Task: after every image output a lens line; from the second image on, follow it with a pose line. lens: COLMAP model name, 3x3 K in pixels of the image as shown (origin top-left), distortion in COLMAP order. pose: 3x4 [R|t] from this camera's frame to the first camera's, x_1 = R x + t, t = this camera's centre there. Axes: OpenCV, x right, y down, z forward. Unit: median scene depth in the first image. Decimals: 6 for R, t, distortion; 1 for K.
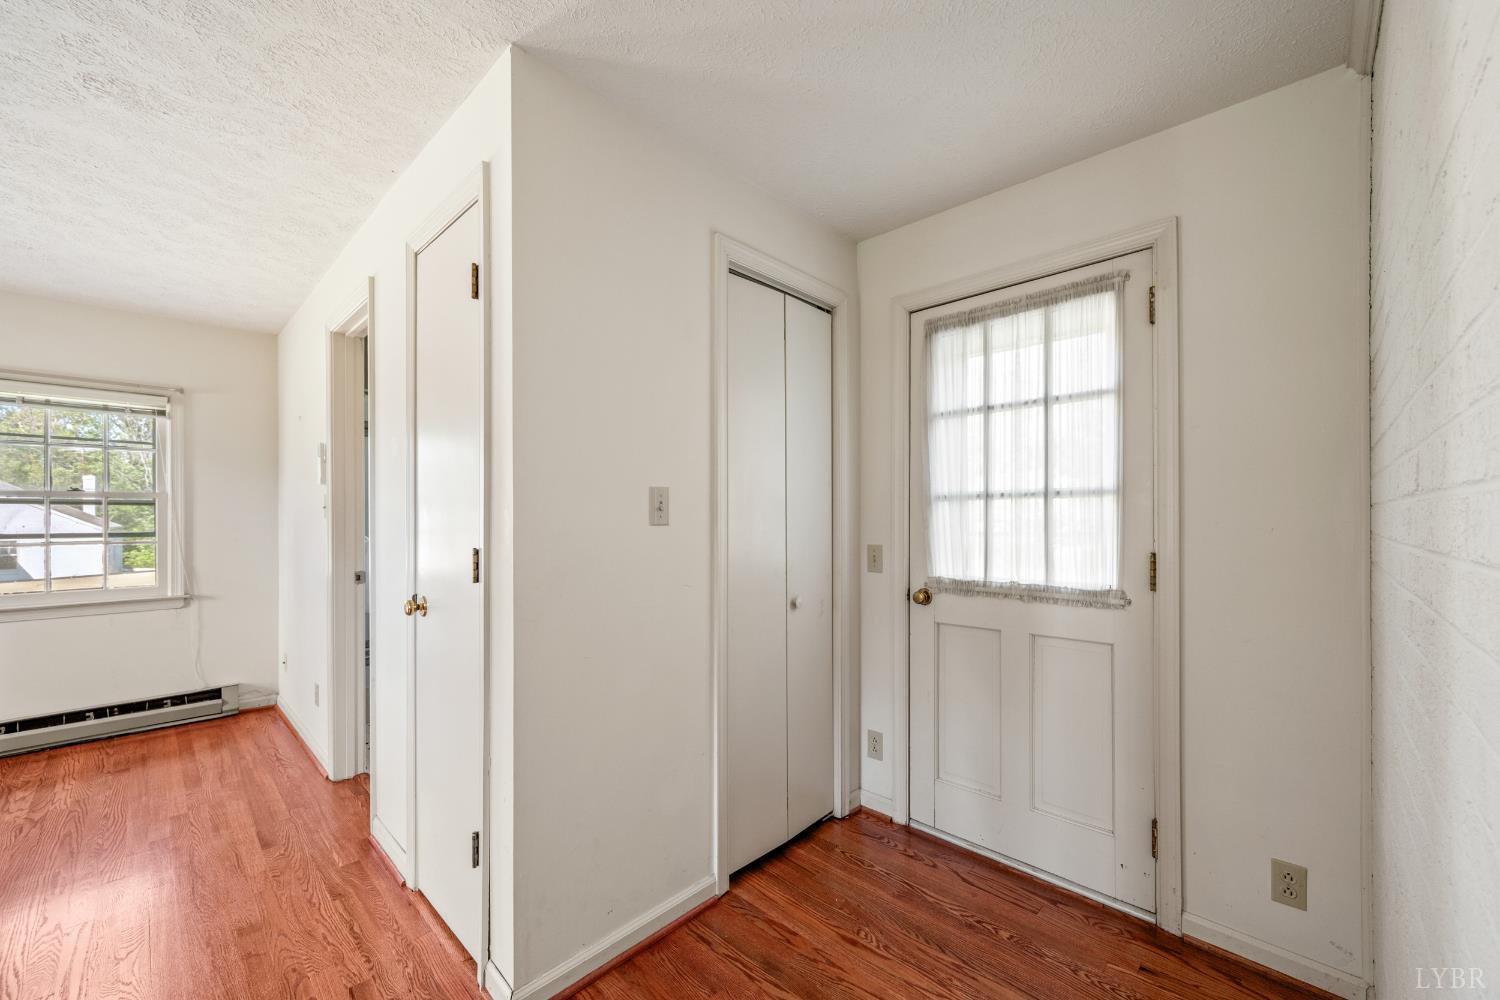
lens RADIAL K [[587.3, 0, 756.4], [0, 587.3, 509.9], [0, 0, 1]] dist [-0.003195, -0.000331]
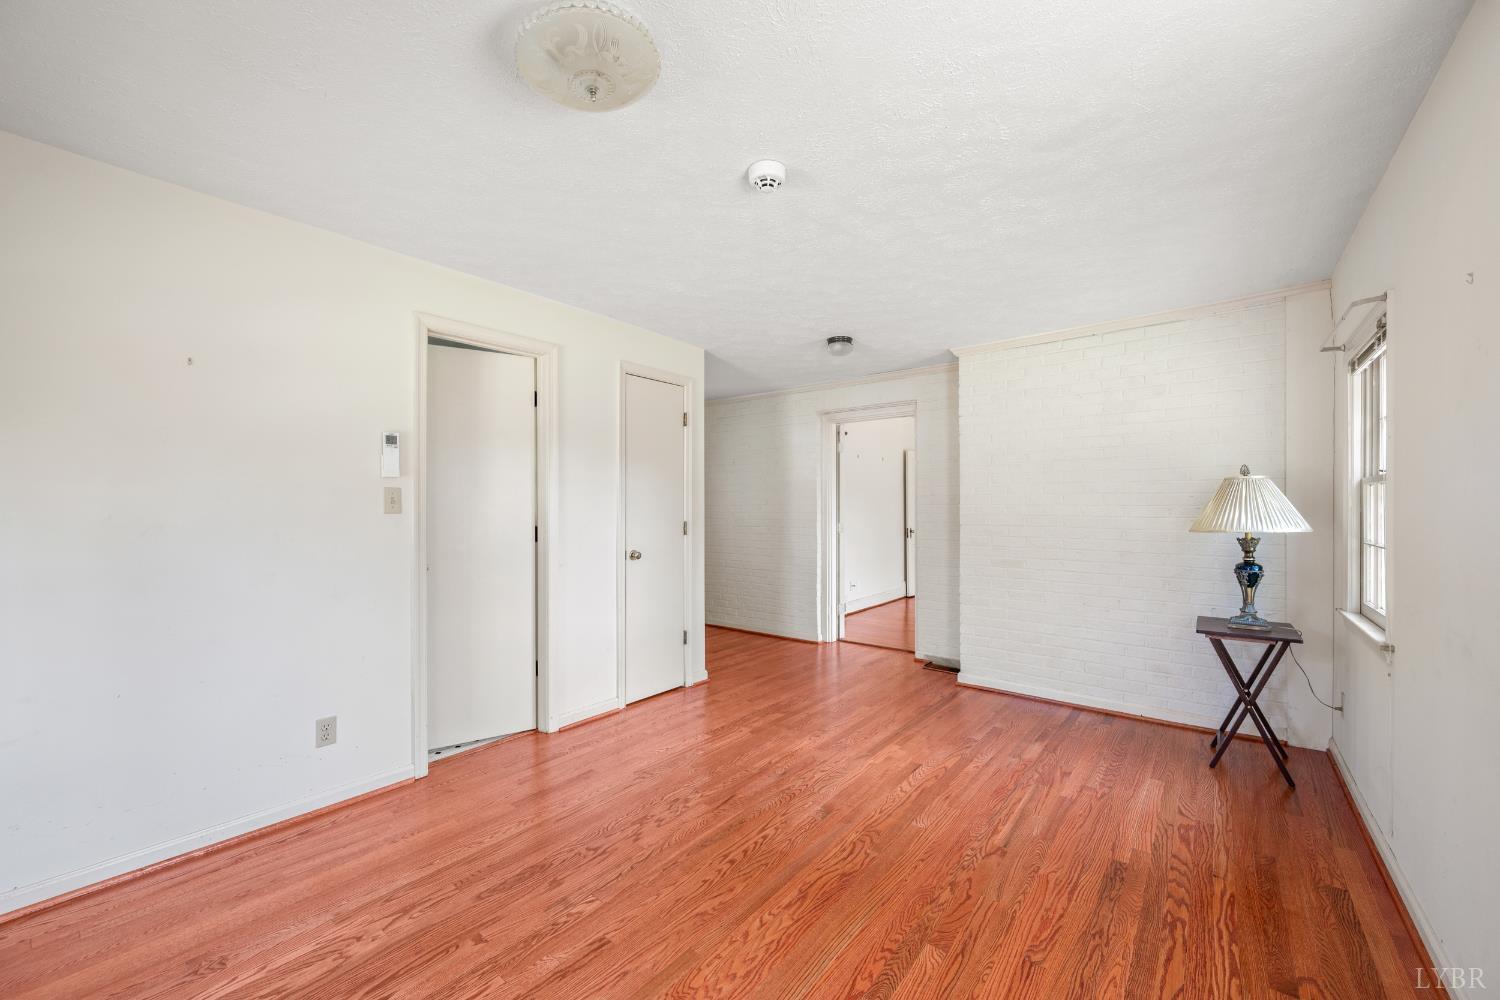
lens RADIAL K [[587.3, 0, 751.7], [0, 587.3, 505.1], [0, 0, 1]] dist [-0.003195, -0.000331]
pose [[-0.097576, 0.002877, 0.995224, -1.445853], [-0.008983, 0.999953, -0.003771, 0.001471], [-0.995188, -0.009308, -0.097546, 0.444632]]
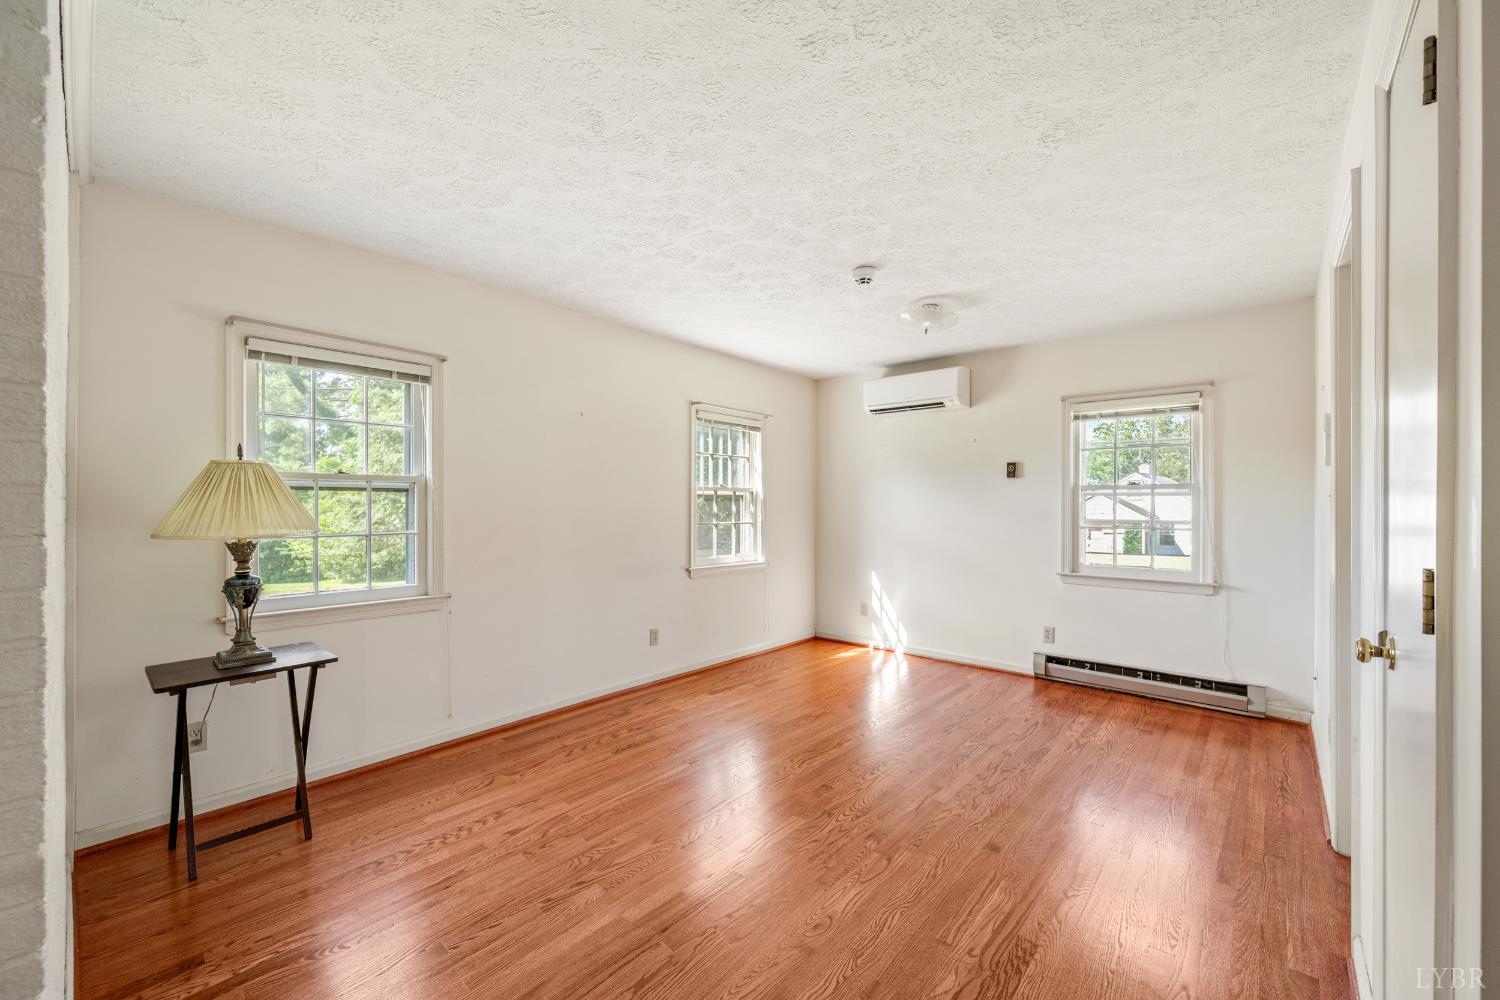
lens RADIAL K [[587.3, 0, 749.7], [0, 587.3, 503.0], [0, 0, 1]] dist [-0.003195, -0.000331]
pose [[0.038775, -0.000075, -0.999248, 0.012069], [0.006294, 0.999980, 0.000169, 0.000637], [0.999228, -0.006296, 0.038775, 0.164495]]
